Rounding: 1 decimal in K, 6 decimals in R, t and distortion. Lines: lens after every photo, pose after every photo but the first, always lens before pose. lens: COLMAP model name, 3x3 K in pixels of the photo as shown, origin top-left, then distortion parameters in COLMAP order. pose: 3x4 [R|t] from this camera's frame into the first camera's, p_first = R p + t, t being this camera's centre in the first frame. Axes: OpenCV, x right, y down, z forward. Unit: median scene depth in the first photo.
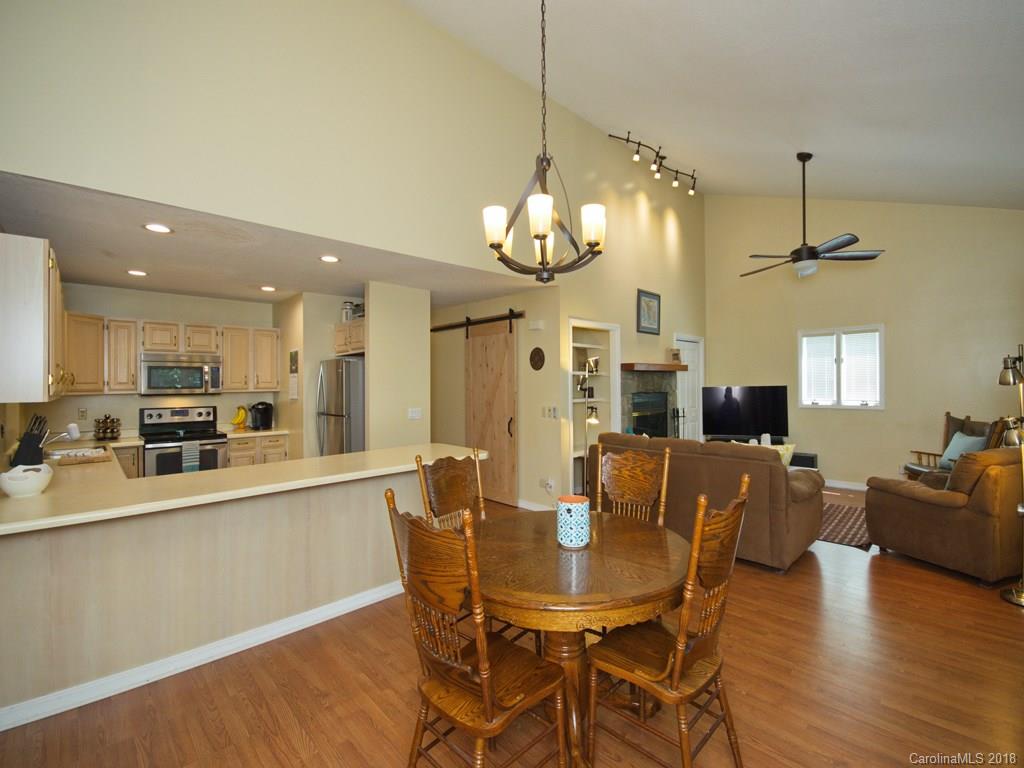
lens RADIAL K [[461.7, 0, 539.3], [0, 461.7, 378.8], [0, 0, 1]] dist [0.002462, -0.000336]
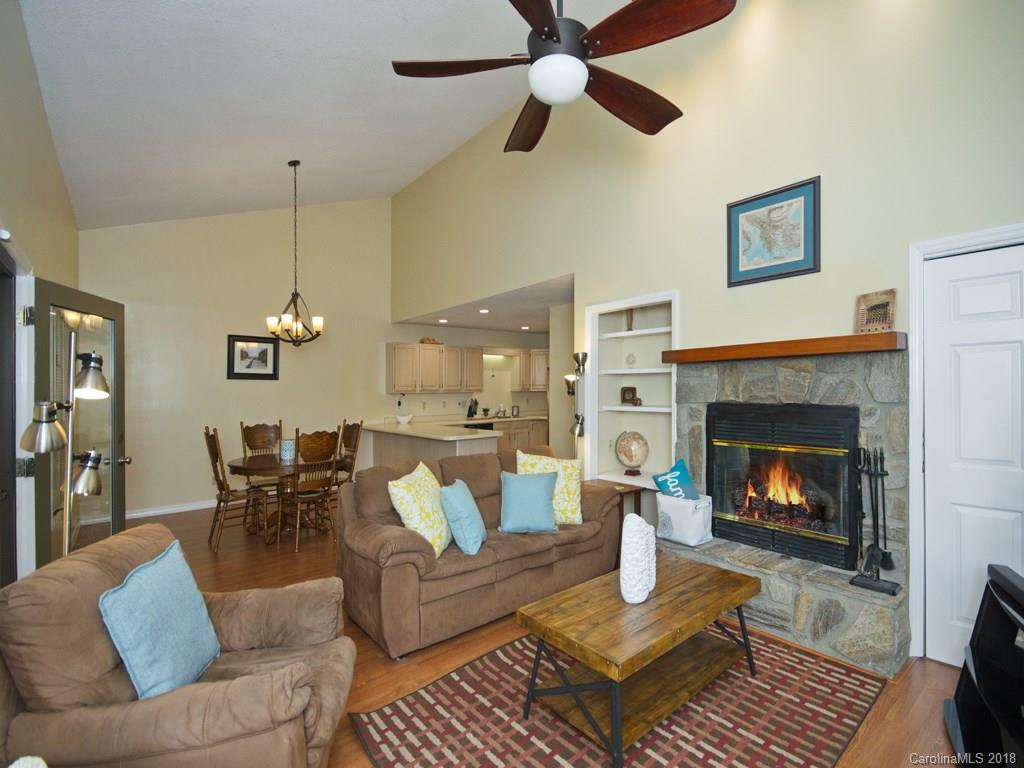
lens RADIAL K [[460.7, 0, 469.5], [0, 460.7, 367.6], [0, 0, 1]] dist [-0.000546, -0.000040]
pose [[-0.164534, -0.034936, -0.985752, 0.785921], [0.023500, 0.998950, -0.039326, 0.003951], [0.986091, -0.029636, -0.163540, 0.804168]]
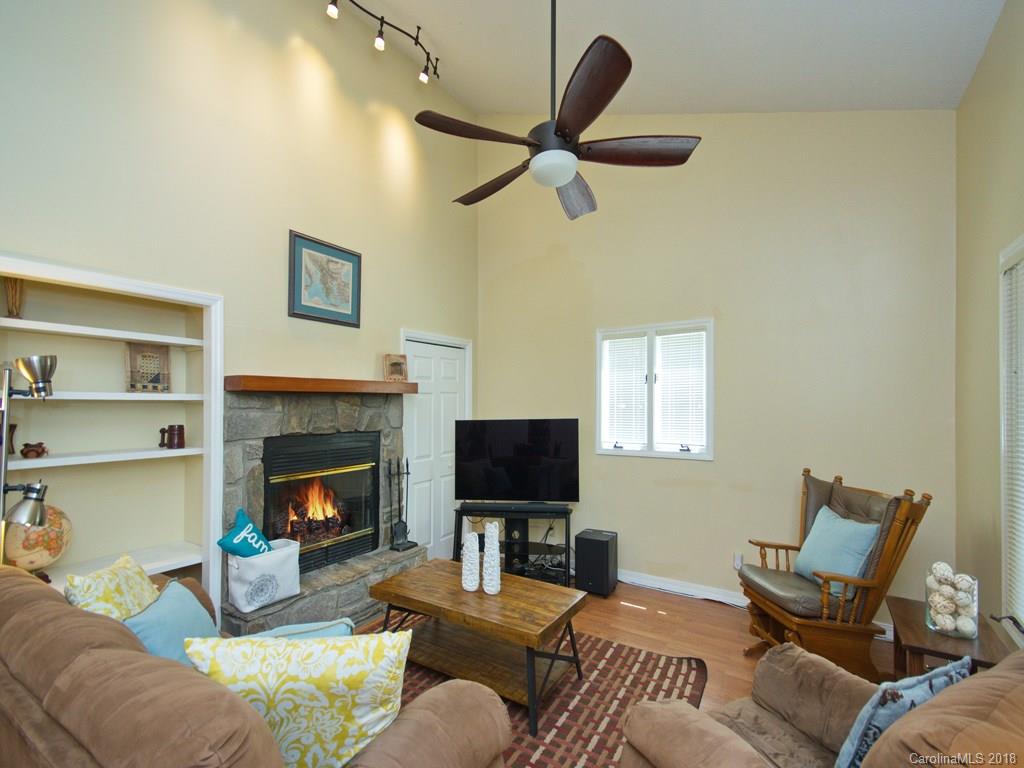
lens RADIAL K [[464.3, 0, 544.7], [0, 464.3, 404.0], [0, 0, 1]] dist [0.036600, 0.000068]
pose [[0.971647, 0.000569, 0.236436, 0.369009], [-0.002047, 0.999980, 0.006008, -0.008356], [-0.236428, -0.006322, 0.971629, 0.437918]]
